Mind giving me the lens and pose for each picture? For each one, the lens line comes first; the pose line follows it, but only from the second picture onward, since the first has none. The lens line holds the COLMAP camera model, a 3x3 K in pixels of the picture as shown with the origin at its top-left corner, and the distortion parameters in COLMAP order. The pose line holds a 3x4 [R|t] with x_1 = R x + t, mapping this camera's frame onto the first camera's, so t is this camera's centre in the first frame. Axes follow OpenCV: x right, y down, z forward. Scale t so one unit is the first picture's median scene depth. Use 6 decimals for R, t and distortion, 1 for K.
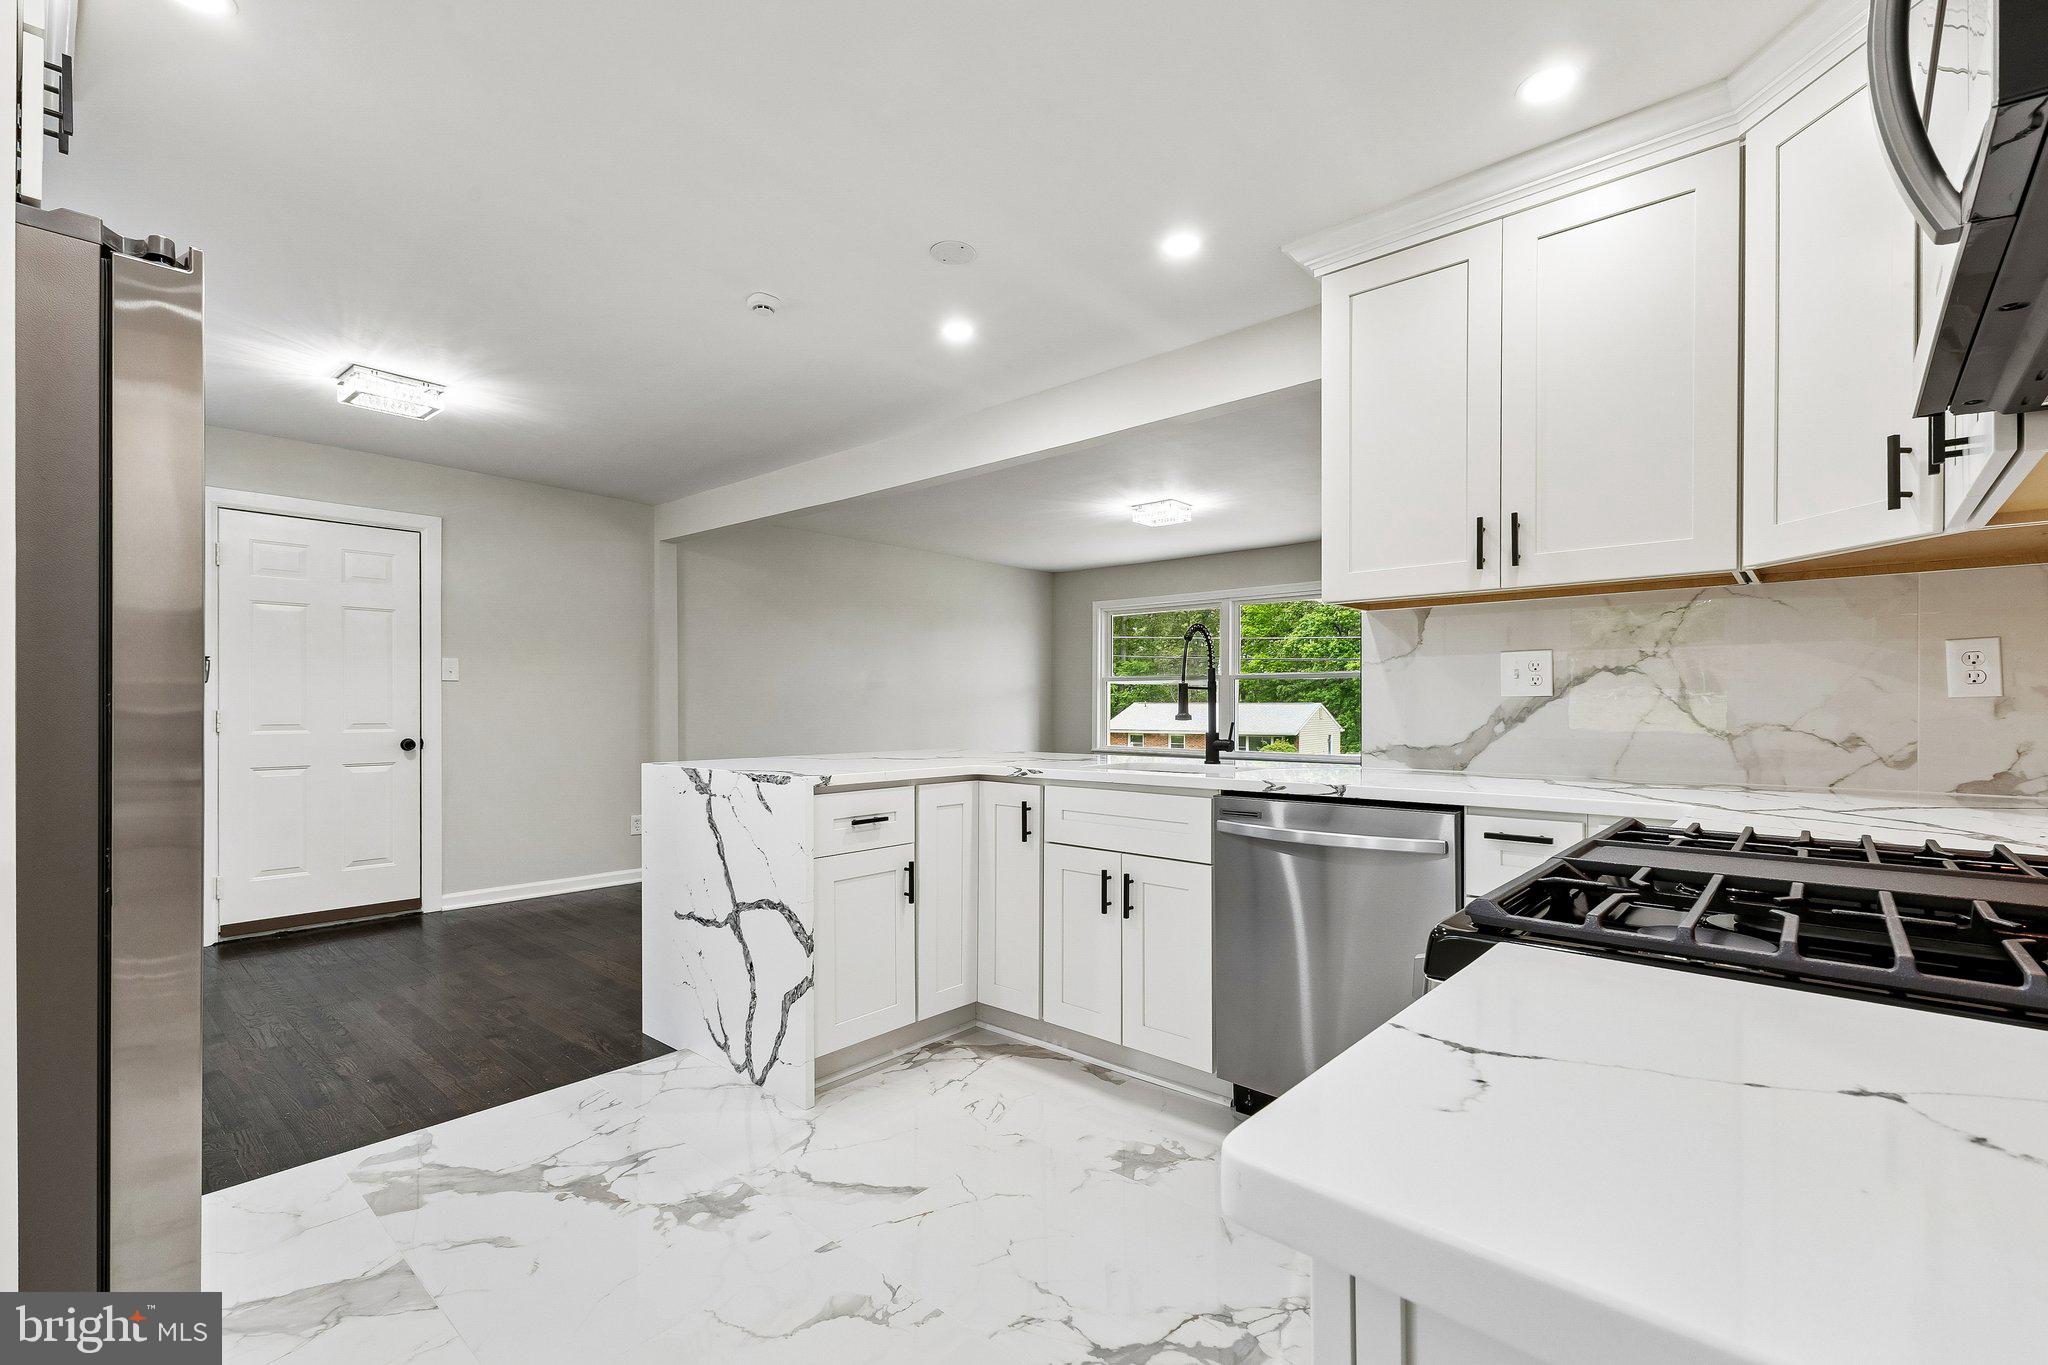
lens RADIAL K [[893.1, 0, 1046.0], [0, 893.1, 704.4], [0, 0, 1]] dist [0.011547, 0.000137]
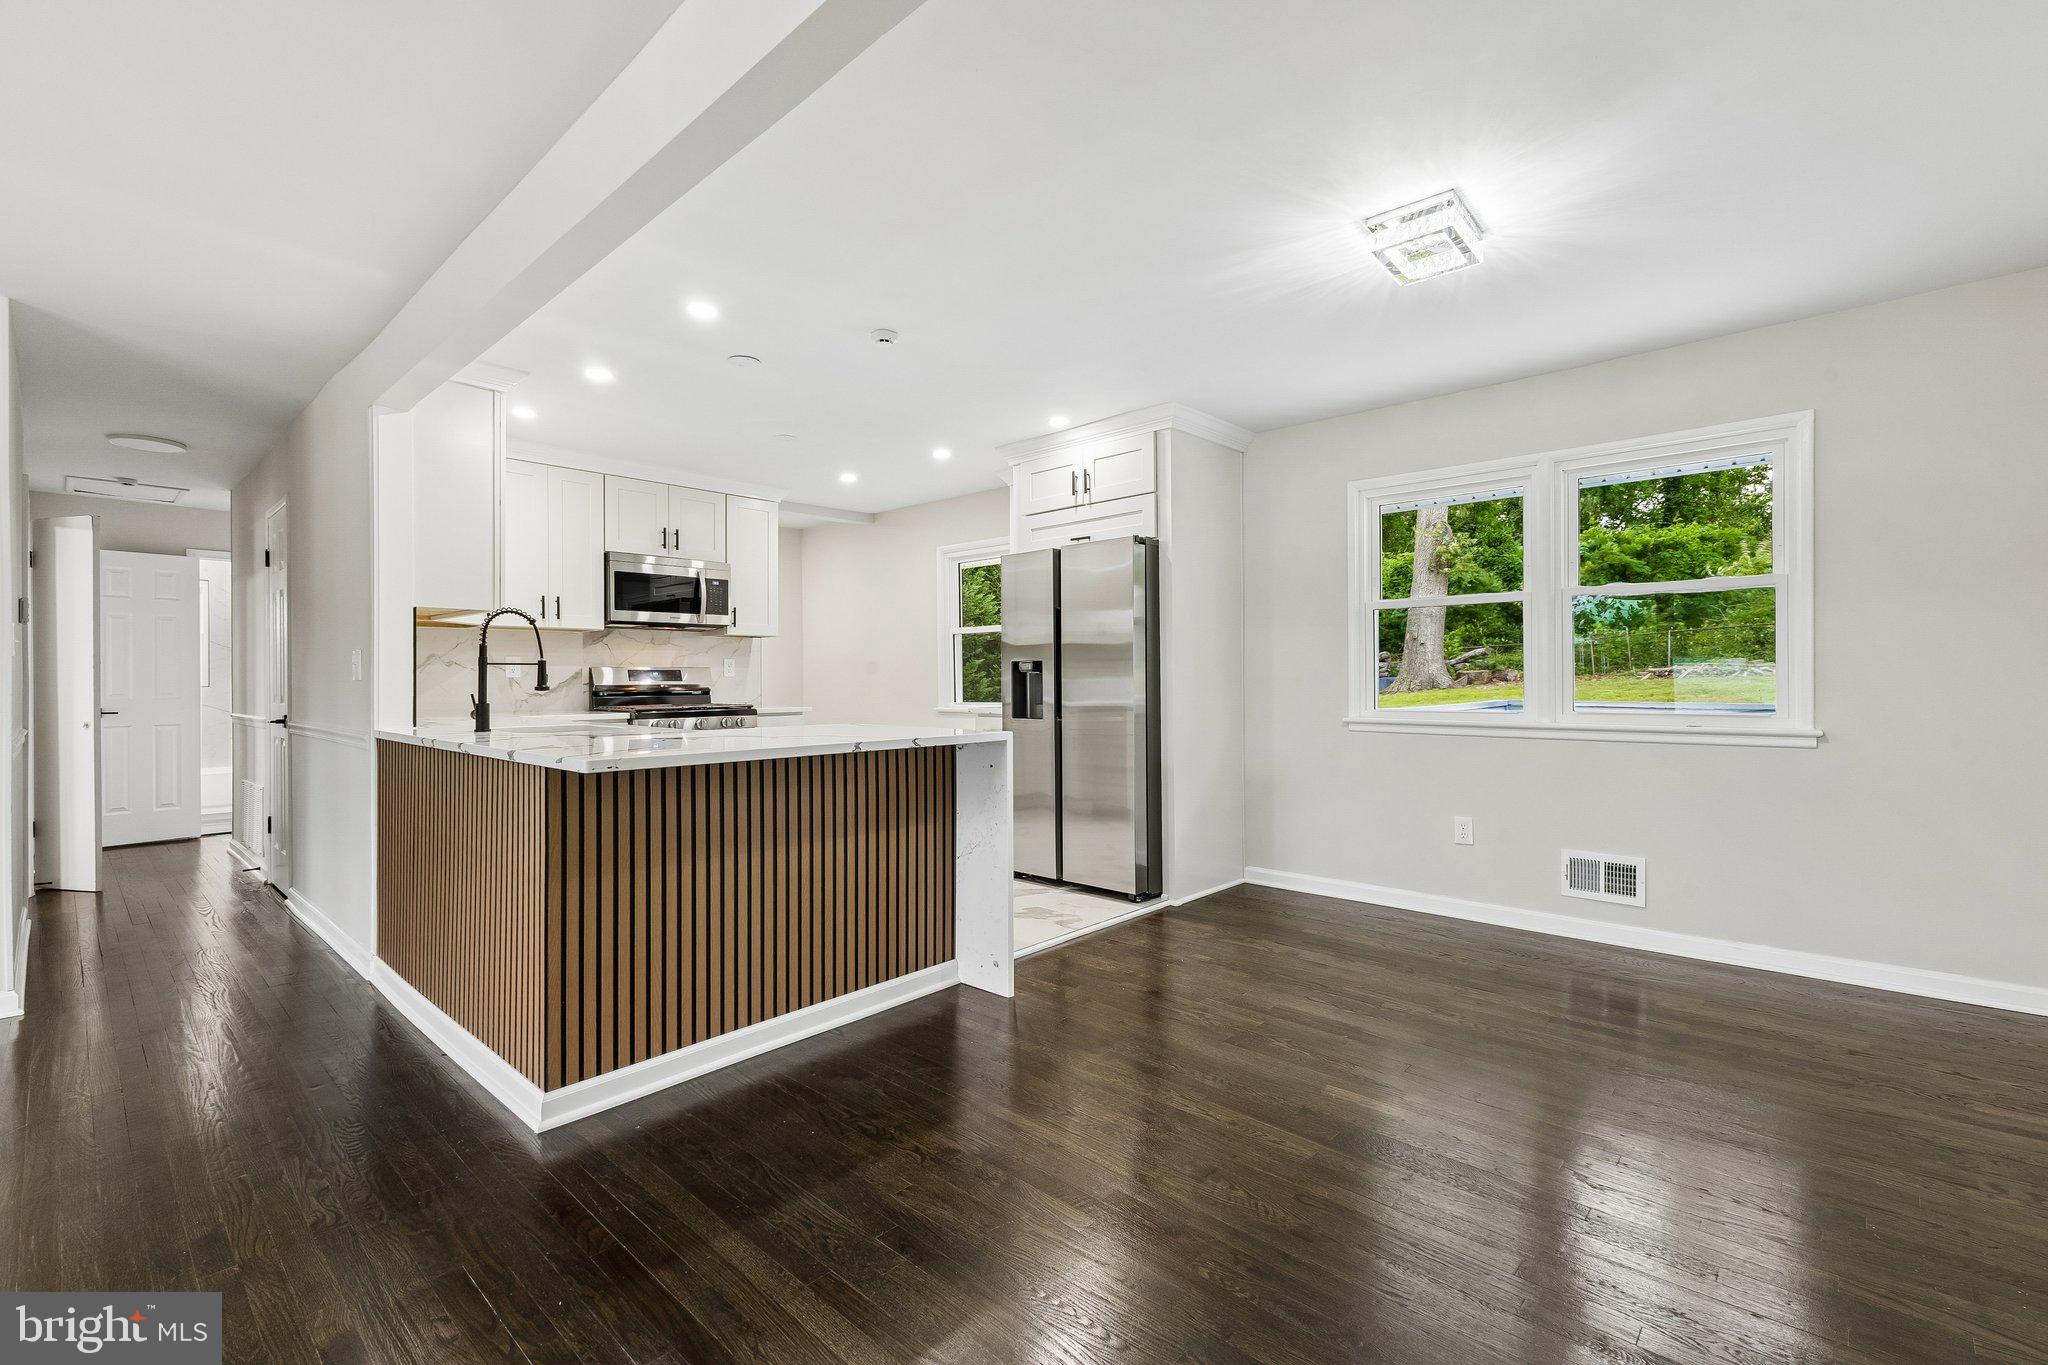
lens RADIAL K [[893.1, 0, 1022.7], [0, 893.1, 686.5], [0, 0, 1]] dist [0.011547, 0.000137]
pose [[-0.998884, 0.006167, 0.046822, -0.603489], [0.006434, 0.999964, 0.005539, 0.010513], [-0.046786, 0.005834, -0.998888, 2.363981]]
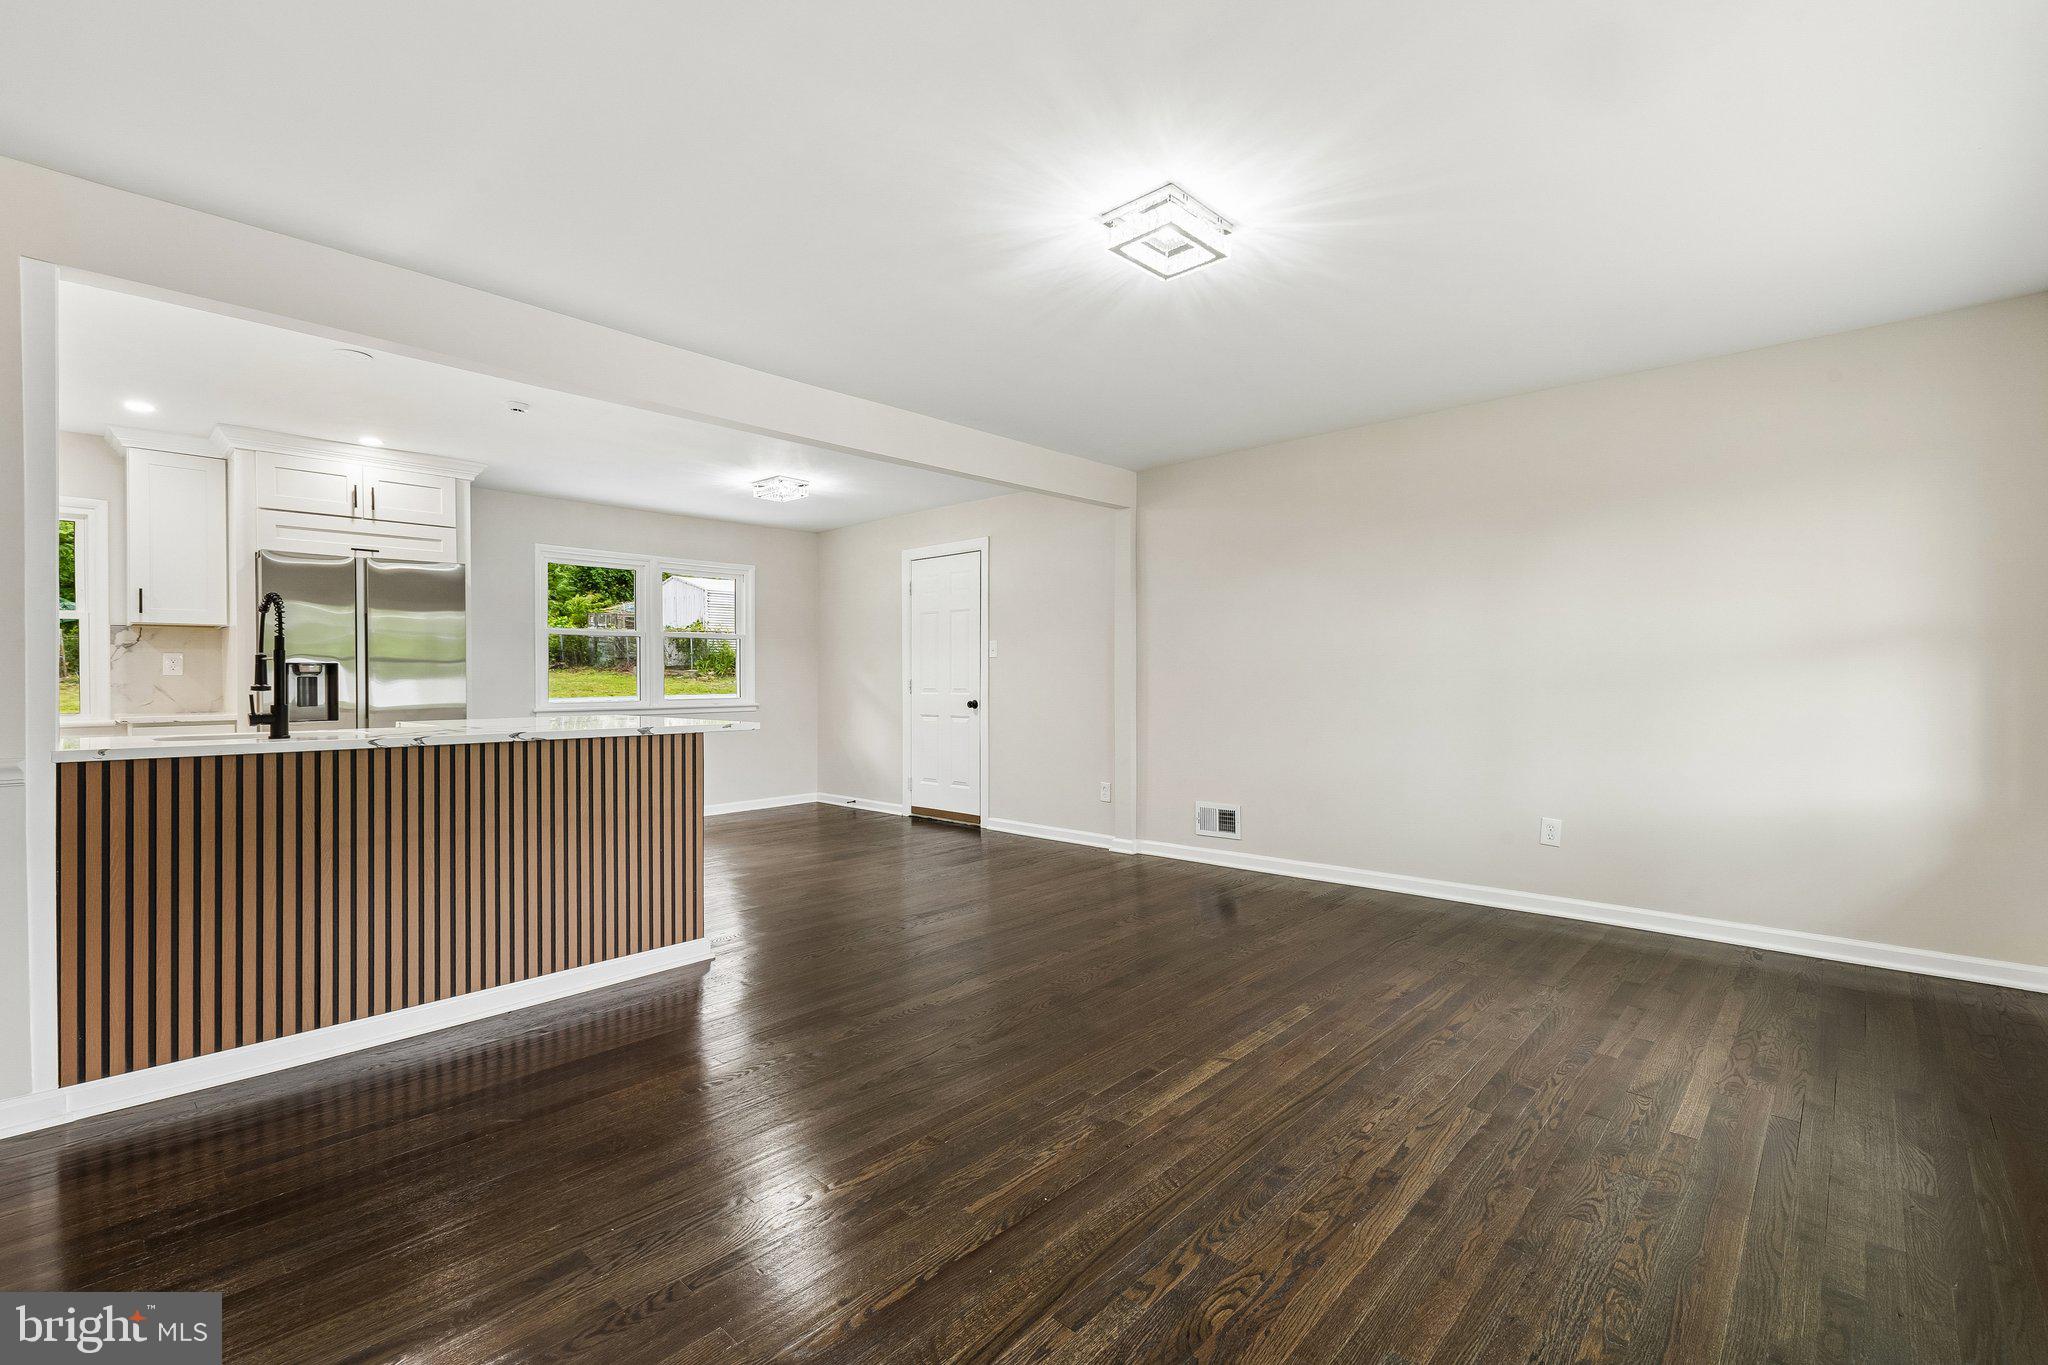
lens RADIAL K [[893.1, 0, 1030.9], [0, 893.1, 683.4], [0, 0, 1]] dist [0.011547, 0.000137]
pose [[-0.051456, 0.003779, -0.998668, 1.225356], [0.006220, 0.999975, 0.003464, 0.013745], [0.998656, -0.006034, -0.051479, 2.090689]]
